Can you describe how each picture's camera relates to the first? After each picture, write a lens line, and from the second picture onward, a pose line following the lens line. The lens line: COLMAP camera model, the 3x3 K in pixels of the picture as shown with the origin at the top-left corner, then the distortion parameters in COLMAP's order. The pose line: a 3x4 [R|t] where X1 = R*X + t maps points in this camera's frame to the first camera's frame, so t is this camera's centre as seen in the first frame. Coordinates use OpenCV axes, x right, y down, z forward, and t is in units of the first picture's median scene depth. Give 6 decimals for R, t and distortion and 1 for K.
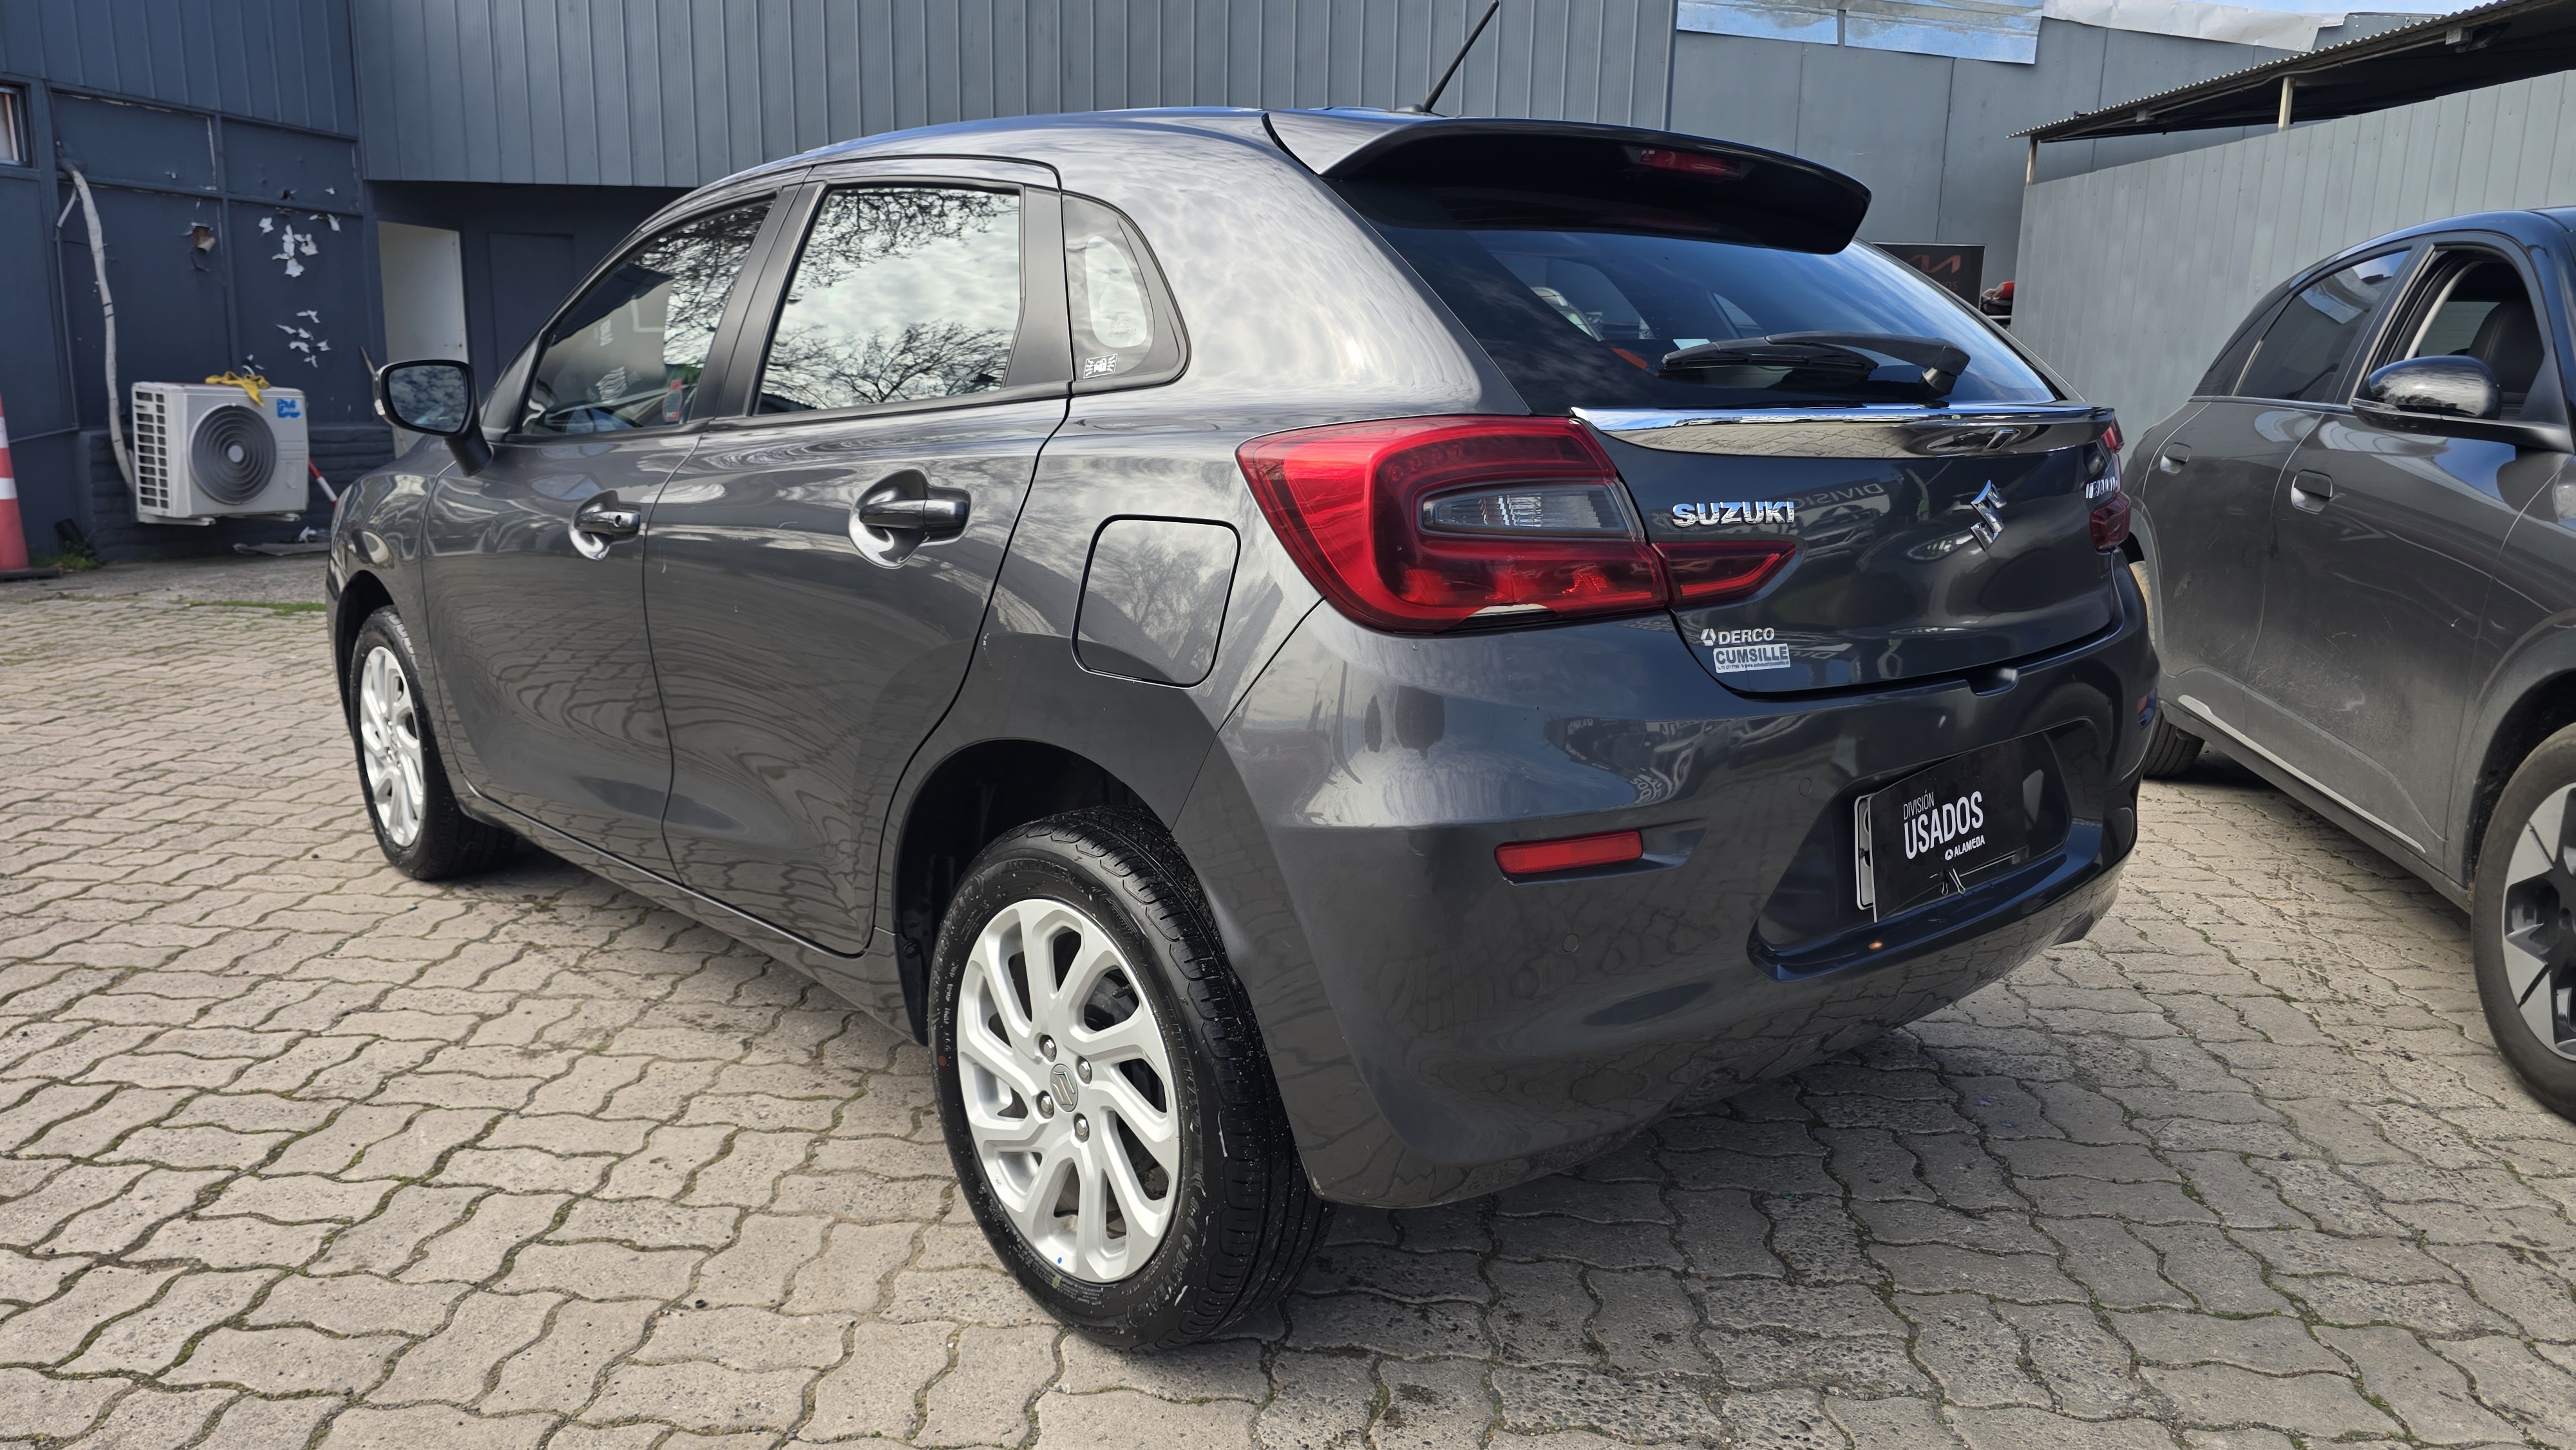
lens RADIAL K [[1789.0, 0, 1288.0], [0, 1789.0, 725.0], [0, 0, 1]] dist [0.006685, 0.001374]
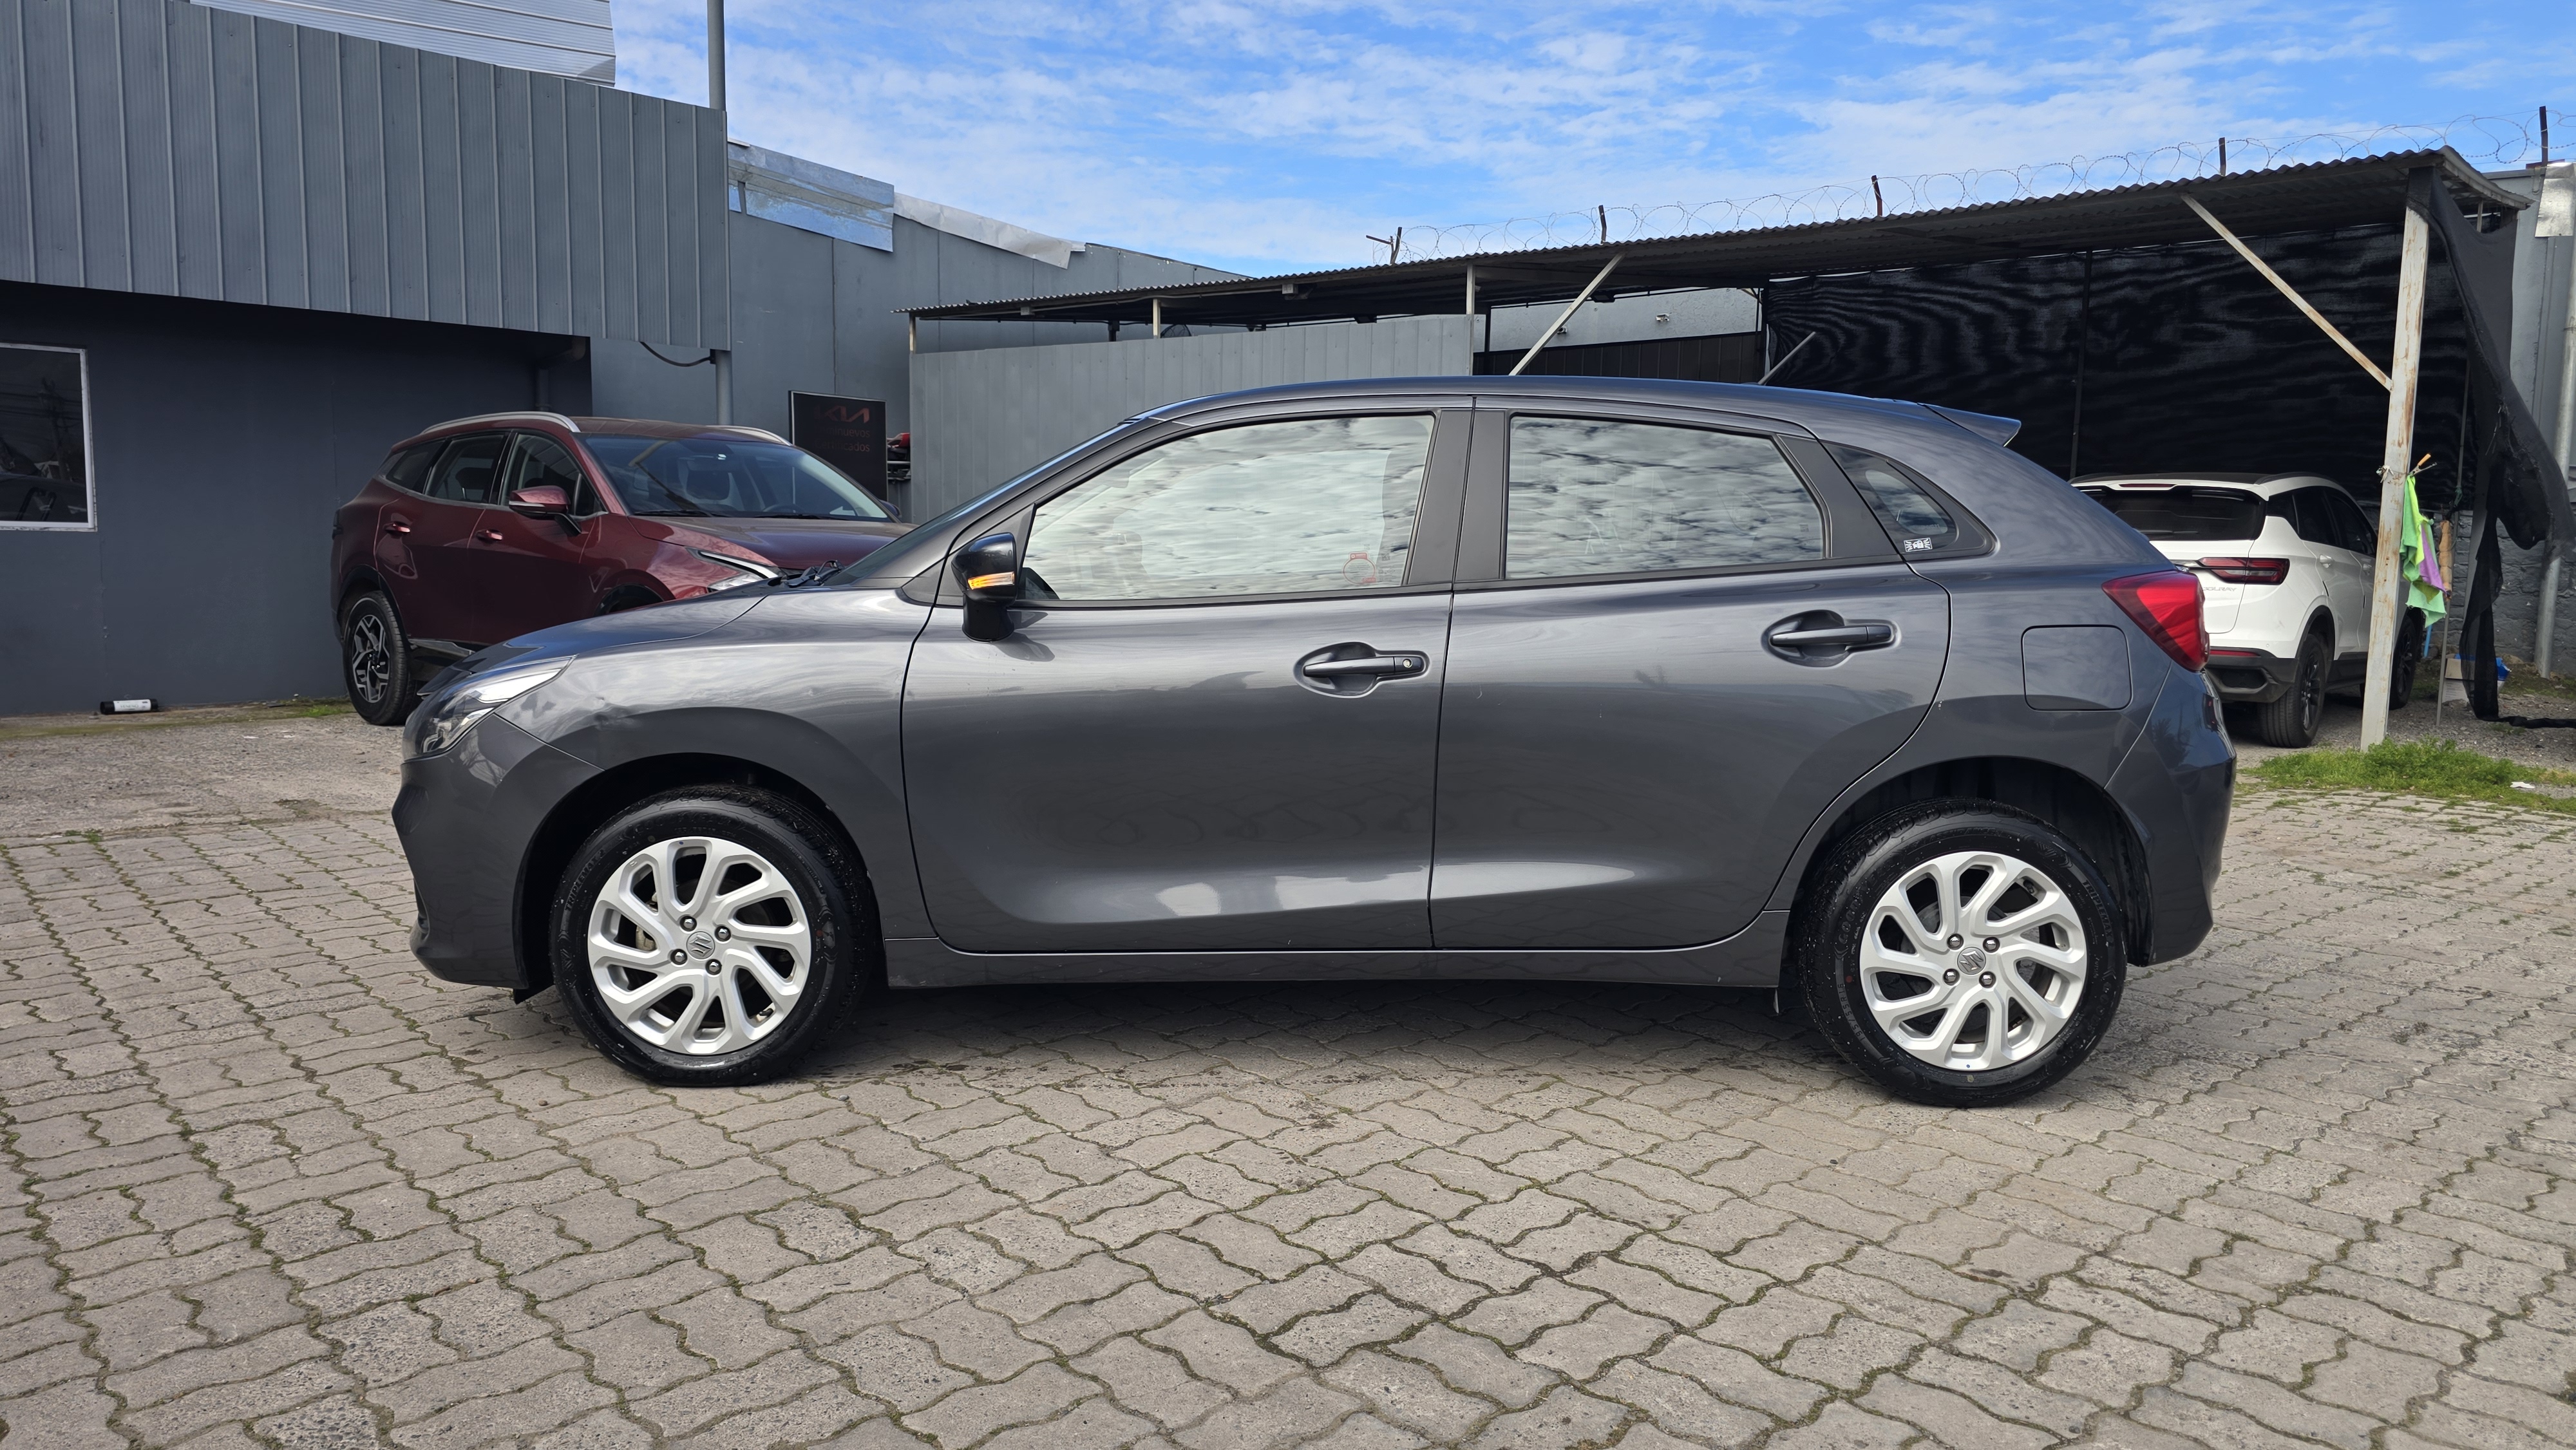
lens RADIAL K [[1792.7, 0, 1298.3], [0, 1792.7, 684.9], [0, 0, 1]] dist [0.065203, -0.057533]
pose [[0.654889, -0.067562, 0.752699, -1.289093], [0.133624, 0.990655, -0.027339, -0.070016], [-0.743818, 0.118483, 0.657797, 0.207906]]
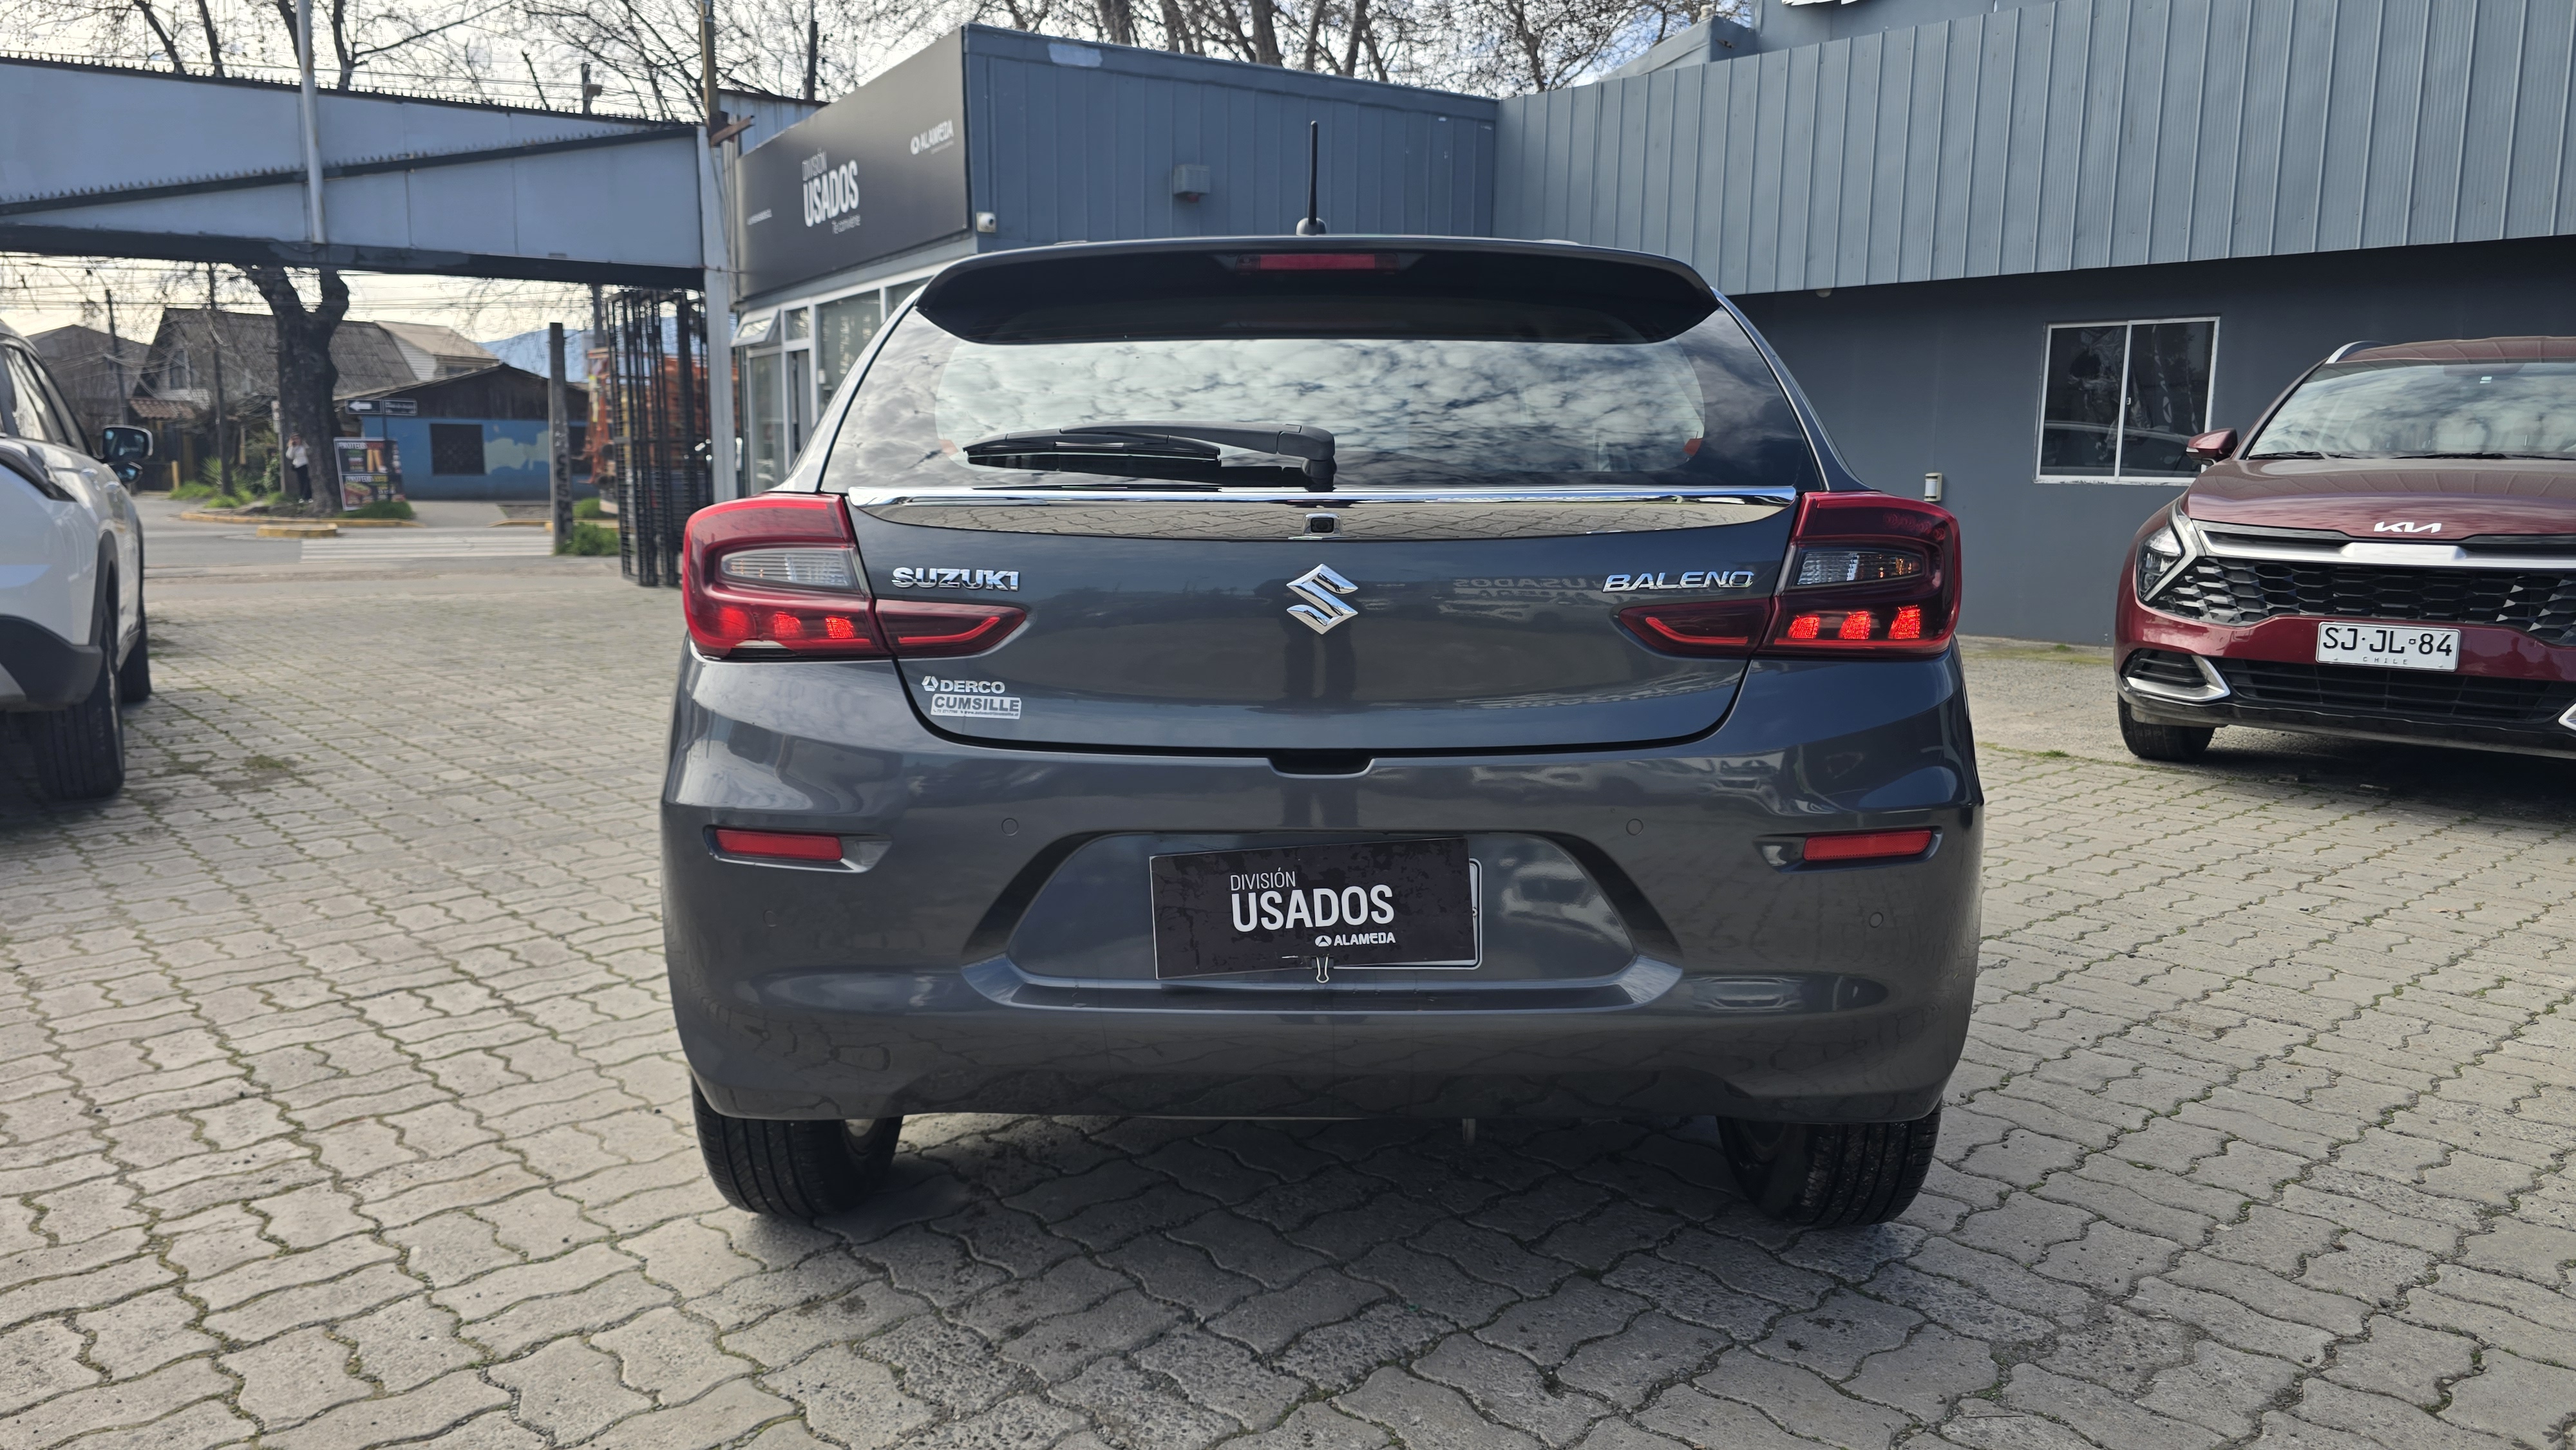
lens RADIAL K [[1792.7, 0, 1298.3], [0, 1792.7, 684.9], [0, 0, 1]] dist [0.065203, -0.057533]
pose [[0.725022, 0.070518, -0.685106, 0.756458], [-0.120645, 0.992367, -0.025529, -0.029611], [0.678076, 0.101164, 0.727996, 0.193741]]
